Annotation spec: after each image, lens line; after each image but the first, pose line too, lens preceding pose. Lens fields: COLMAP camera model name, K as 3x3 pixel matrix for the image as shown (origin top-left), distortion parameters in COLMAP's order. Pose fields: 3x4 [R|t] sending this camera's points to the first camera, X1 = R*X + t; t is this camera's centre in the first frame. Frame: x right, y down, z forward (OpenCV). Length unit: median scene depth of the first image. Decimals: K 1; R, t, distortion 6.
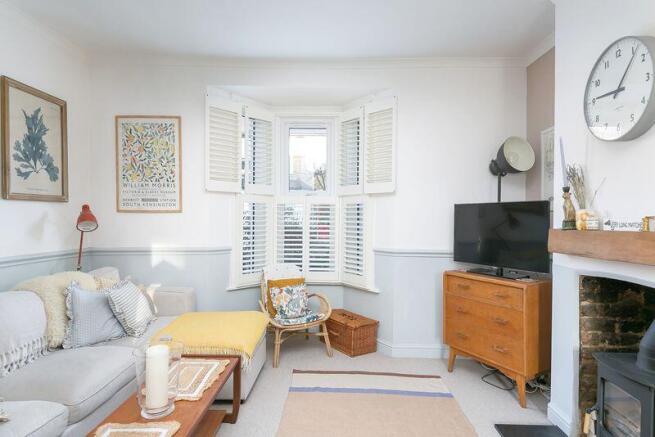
lens RADIAL K [[385.8, 0, 328.6], [0, 385.8, 222.0], [0, 0, 1]] dist [0.031039, -0.005618]
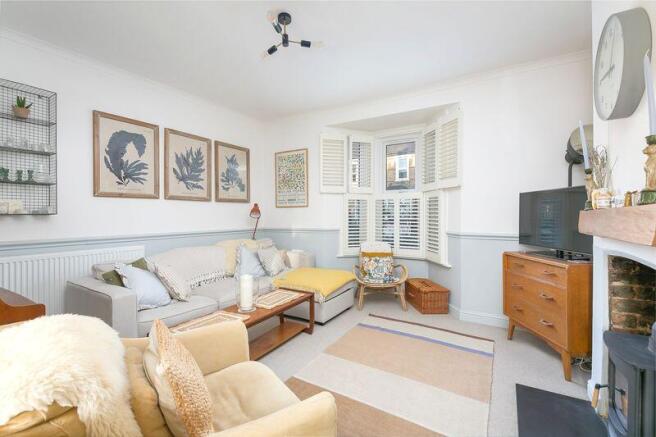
lens RADIAL K [[284.3, 0, 327.2], [0, 284.3, 213.6], [0, 0, 1]] dist [0.002467, -0.001001]
pose [[0.870062, -0.017281, -0.492639, 0.312563], [0.009442, 0.999786, -0.018395, 0.029687], [0.492852, 0.011354, 0.870039, 0.002815]]
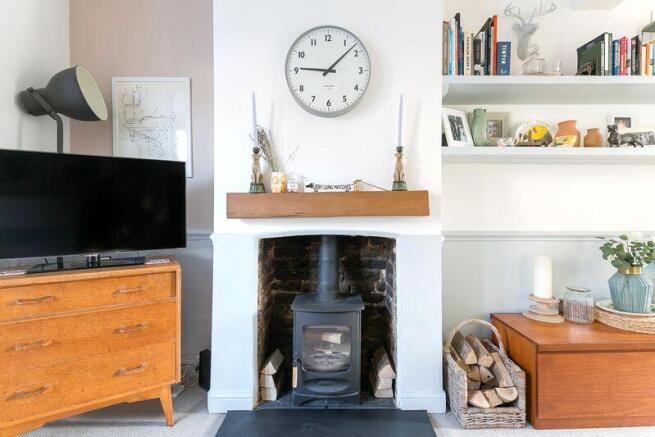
lens RADIAL K [[301.1, 0, 326.5], [0, 301.1, 216.8], [0, 0, 1]] dist [0.017035, -0.002563]
pose [[-0.039708, -0.018929, 0.999032, -0.109634], [0.014282, 0.999708, 0.019509, 0.053835], [-0.999109, 0.015042, -0.039426, 0.702024]]
